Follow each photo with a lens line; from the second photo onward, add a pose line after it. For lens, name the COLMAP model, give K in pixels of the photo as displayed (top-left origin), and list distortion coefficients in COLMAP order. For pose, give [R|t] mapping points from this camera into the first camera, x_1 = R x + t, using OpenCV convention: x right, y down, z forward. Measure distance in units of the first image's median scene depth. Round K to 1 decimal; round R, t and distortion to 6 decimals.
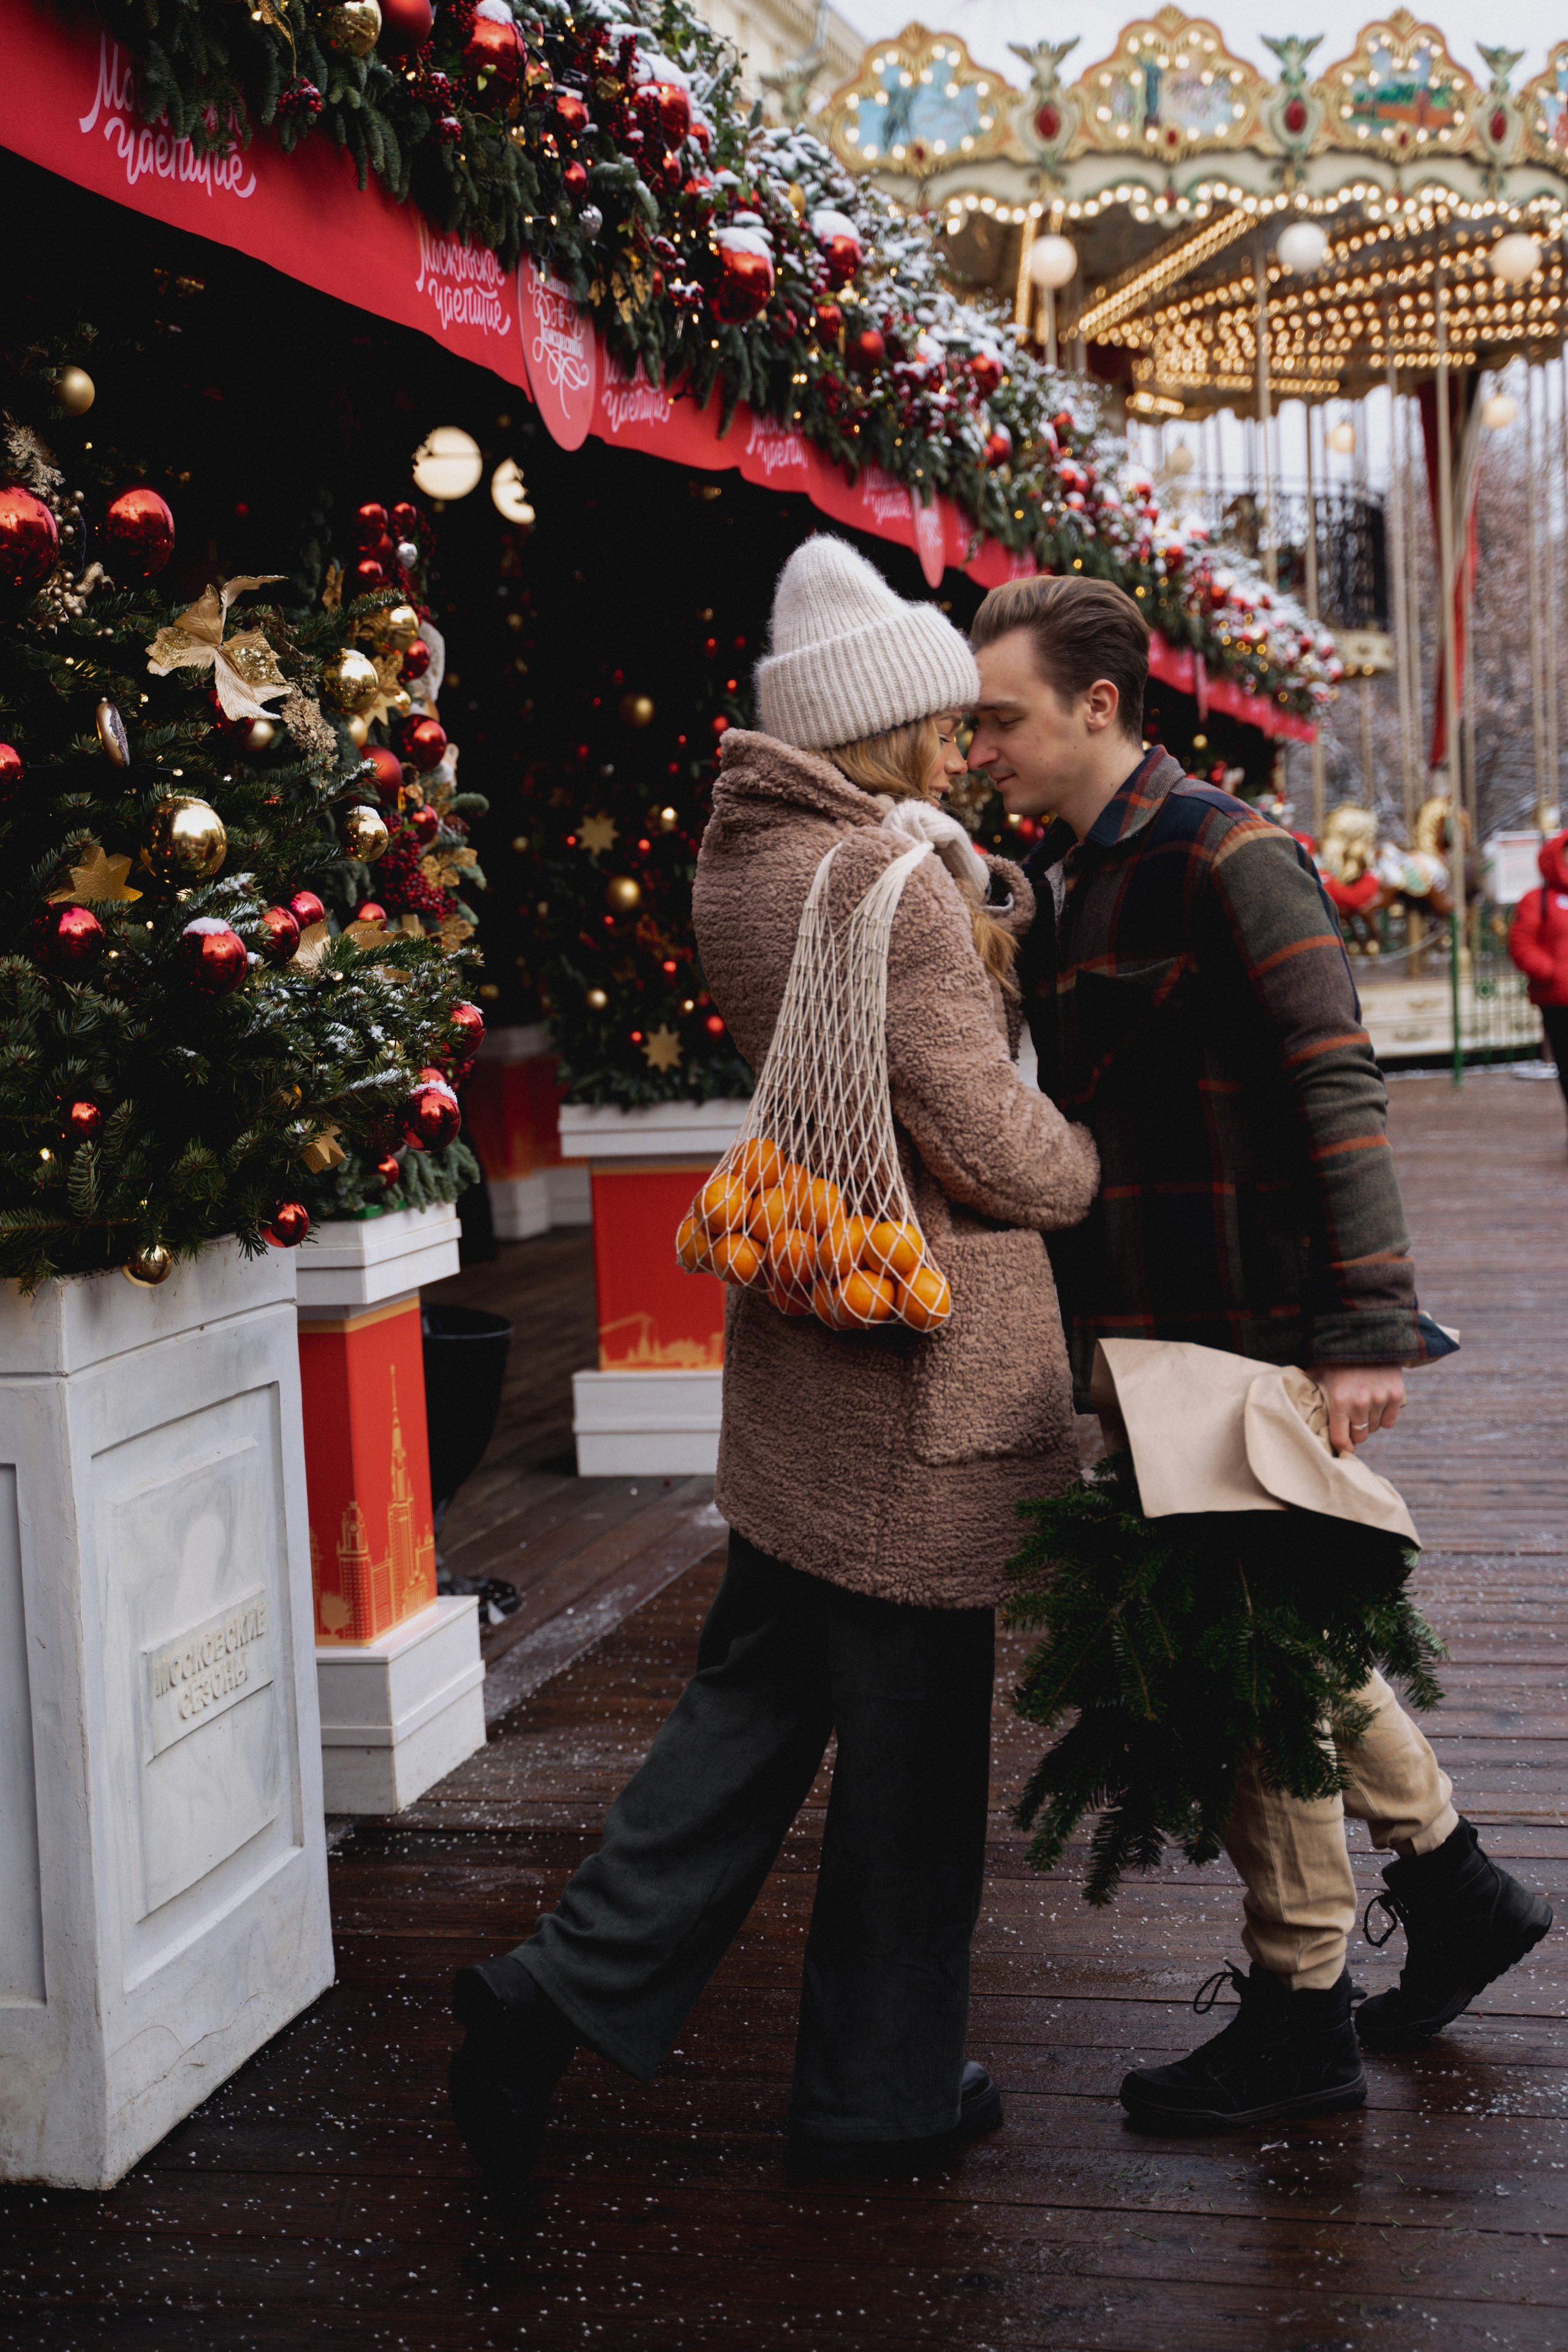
lens RADIAL K [[3263.5, 0, 784.0], [0, 3263.5, 1176.0], [0, 0, 1]] dist [0.122998, 0.164554]
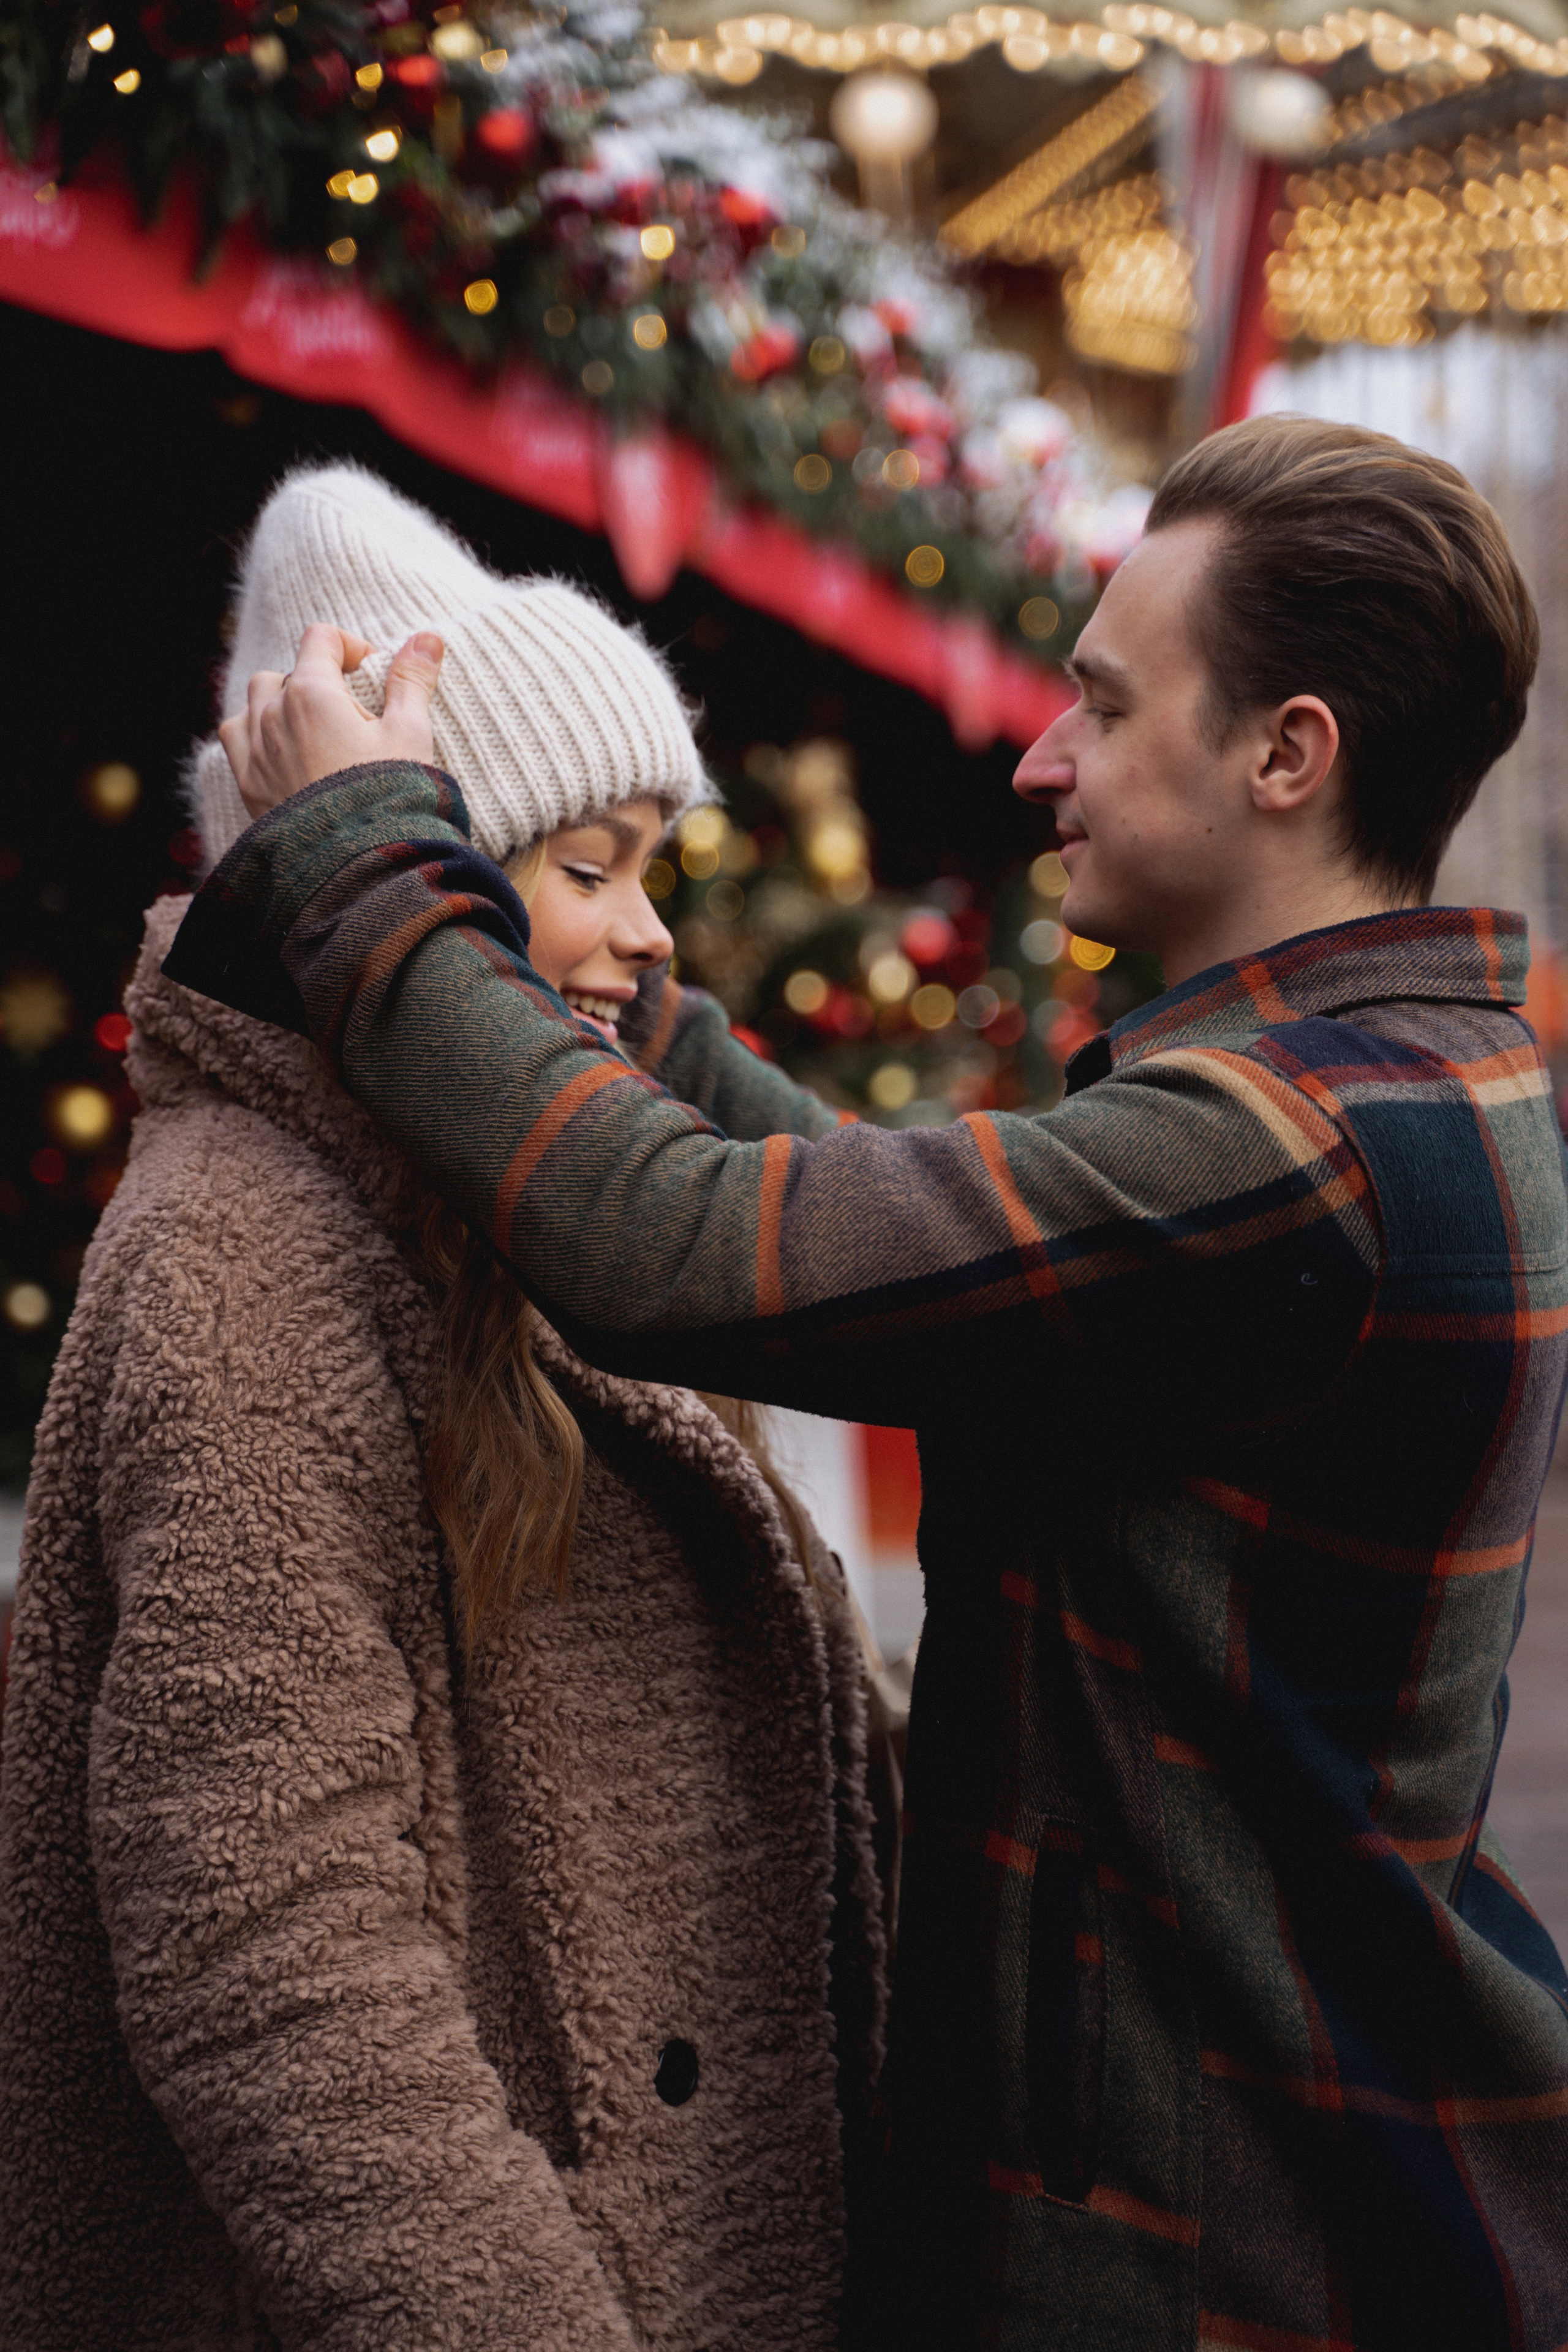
lens RADIAL K [[4950.0, 0, 784.0], [0, 4950.0, 1176.0], [0, 0, 1]] dist [-0.049271, -0.127466]
pose [[0.998485, 0.018352, 0.051880, 0.044411], [-0.014987, 0.997804, -0.064521, -0.045044], [-0.052950, 0.063646, 0.996567, 0.280829]]
